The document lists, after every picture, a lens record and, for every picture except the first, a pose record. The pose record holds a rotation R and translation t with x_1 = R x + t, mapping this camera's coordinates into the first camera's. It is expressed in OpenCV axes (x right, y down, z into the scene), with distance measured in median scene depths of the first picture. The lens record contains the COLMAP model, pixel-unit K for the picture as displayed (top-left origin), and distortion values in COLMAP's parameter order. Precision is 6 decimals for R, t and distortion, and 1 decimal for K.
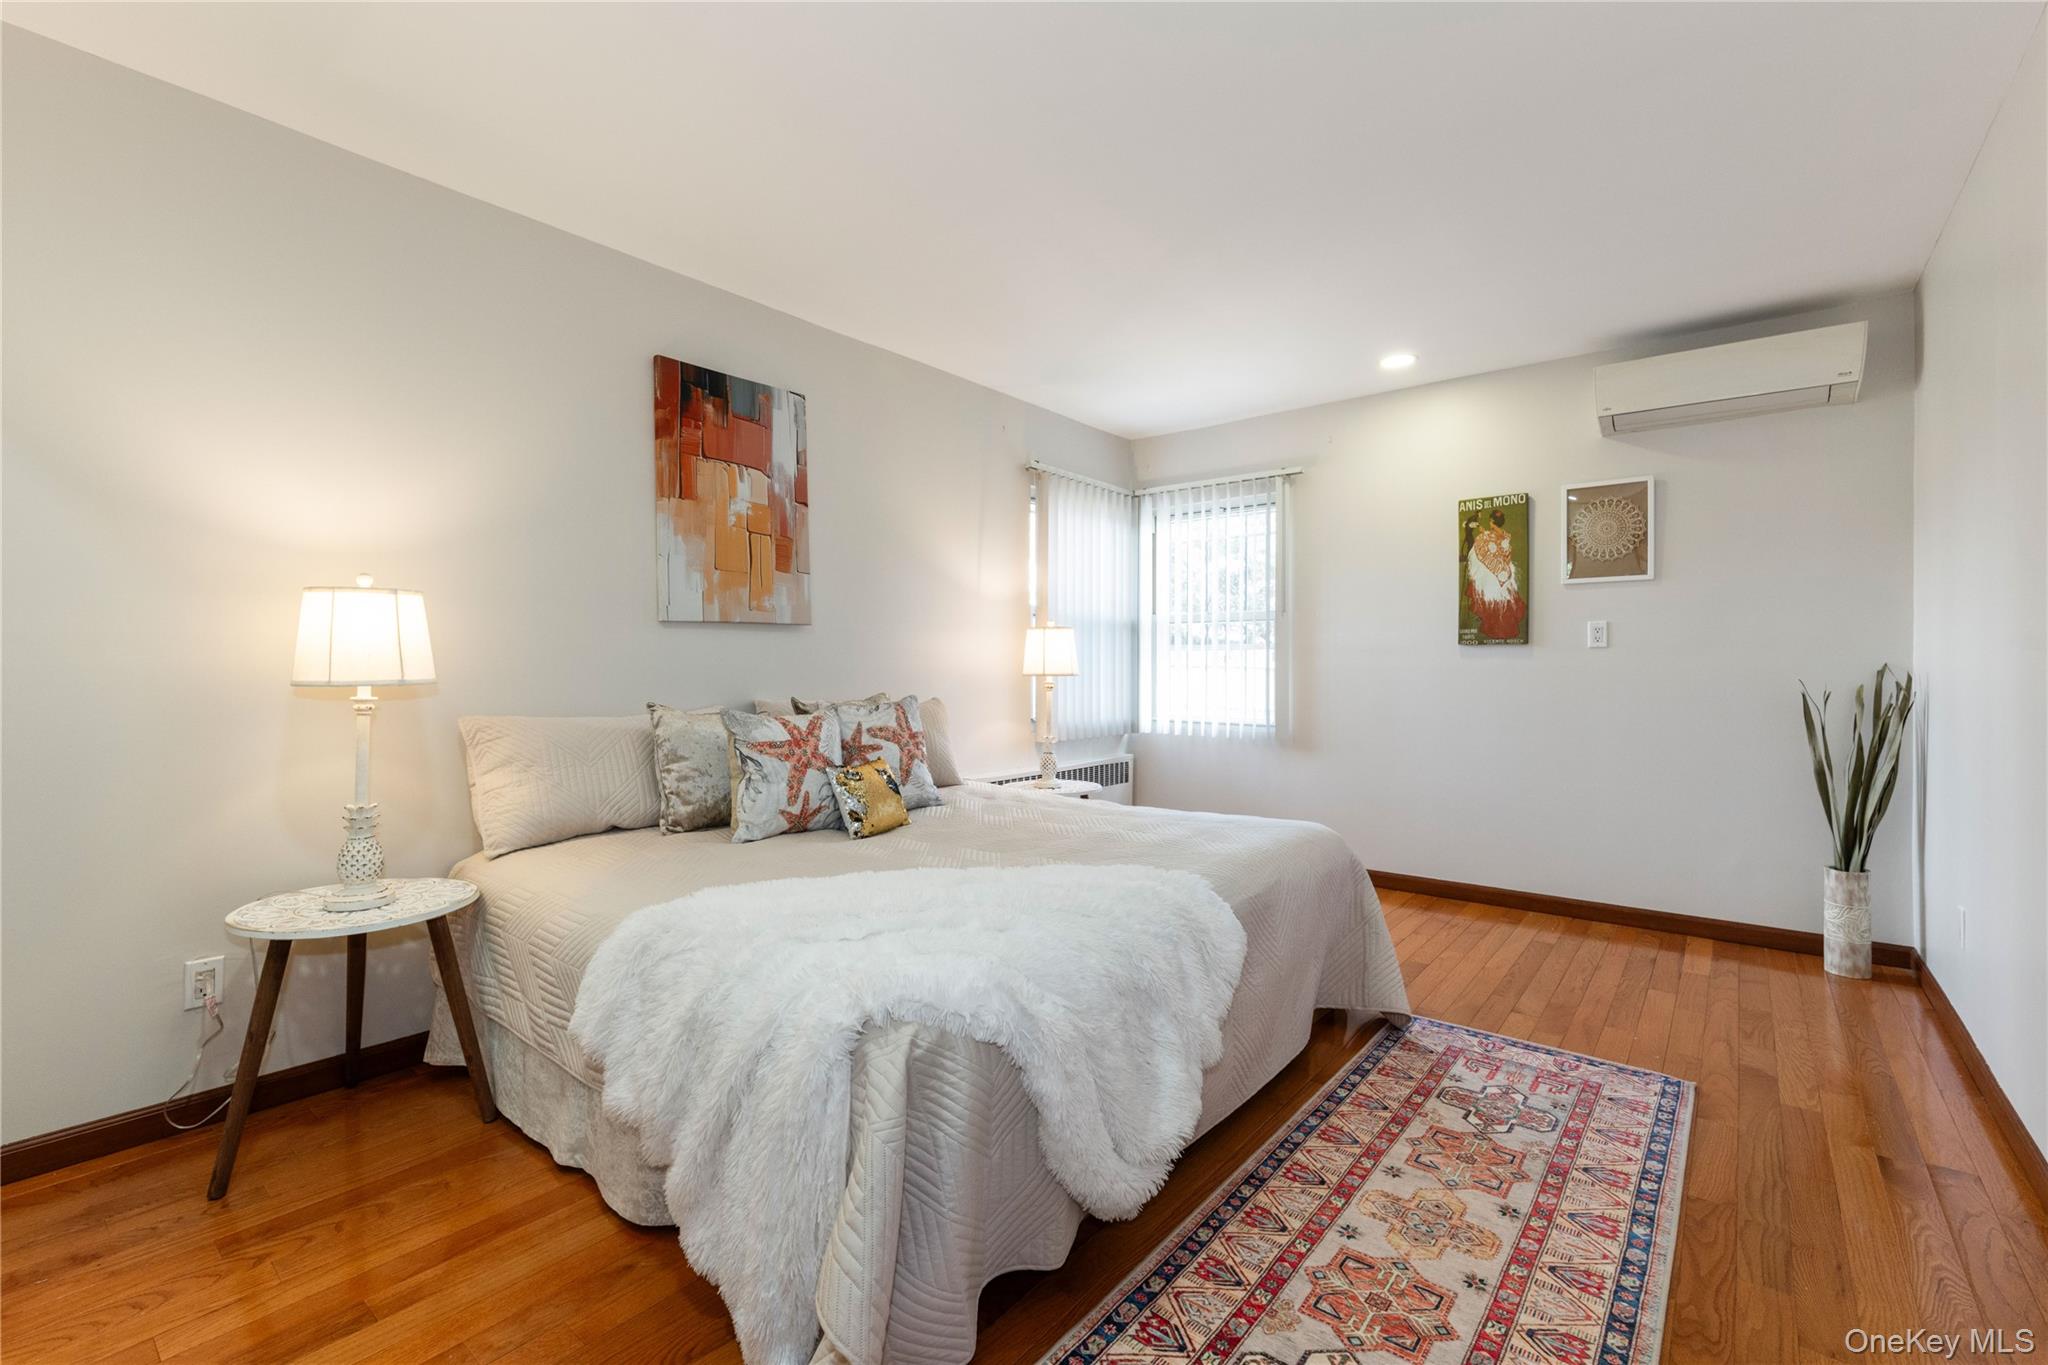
lens RADIAL K [[896.4, 0, 1024.0], [0, 896.4, 682.5], [0, 0, 1]] dist [-0.000251, 0.000167]
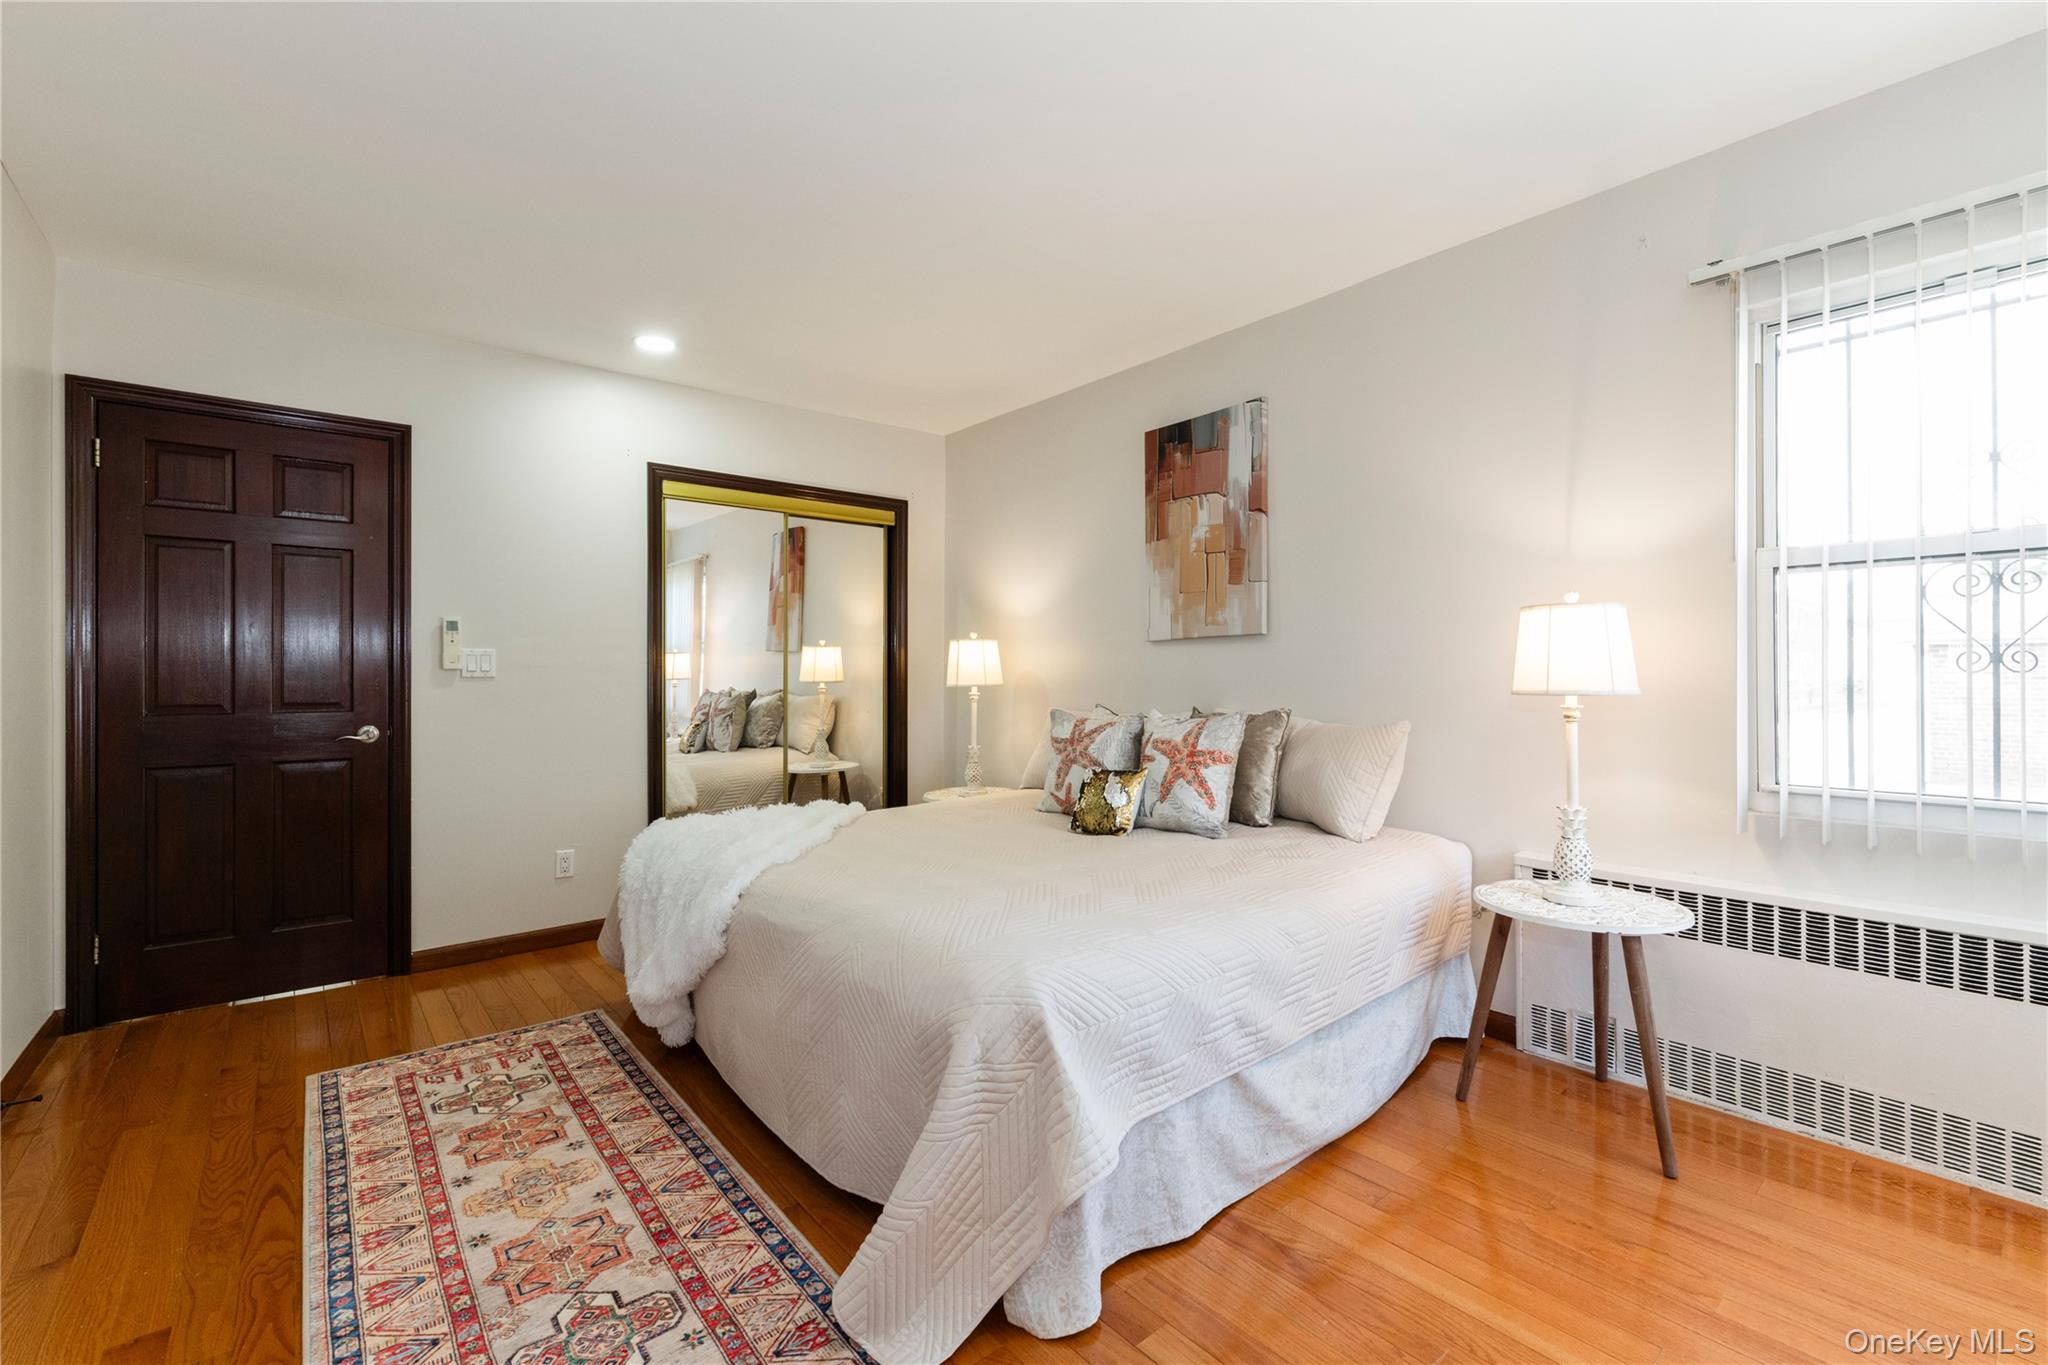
lens RADIAL K [[847.6, 0, 1024.0], [0, 847.6, 682.5], [0, 0, 1]] dist [0.000220, -0.000667]
pose [[-0.179465, 0.010996, -0.983703, 1.119044], [-0.013723, 0.999812, 0.013680, -0.033917], [0.983669, 0.015954, -0.179281, 1.455620]]
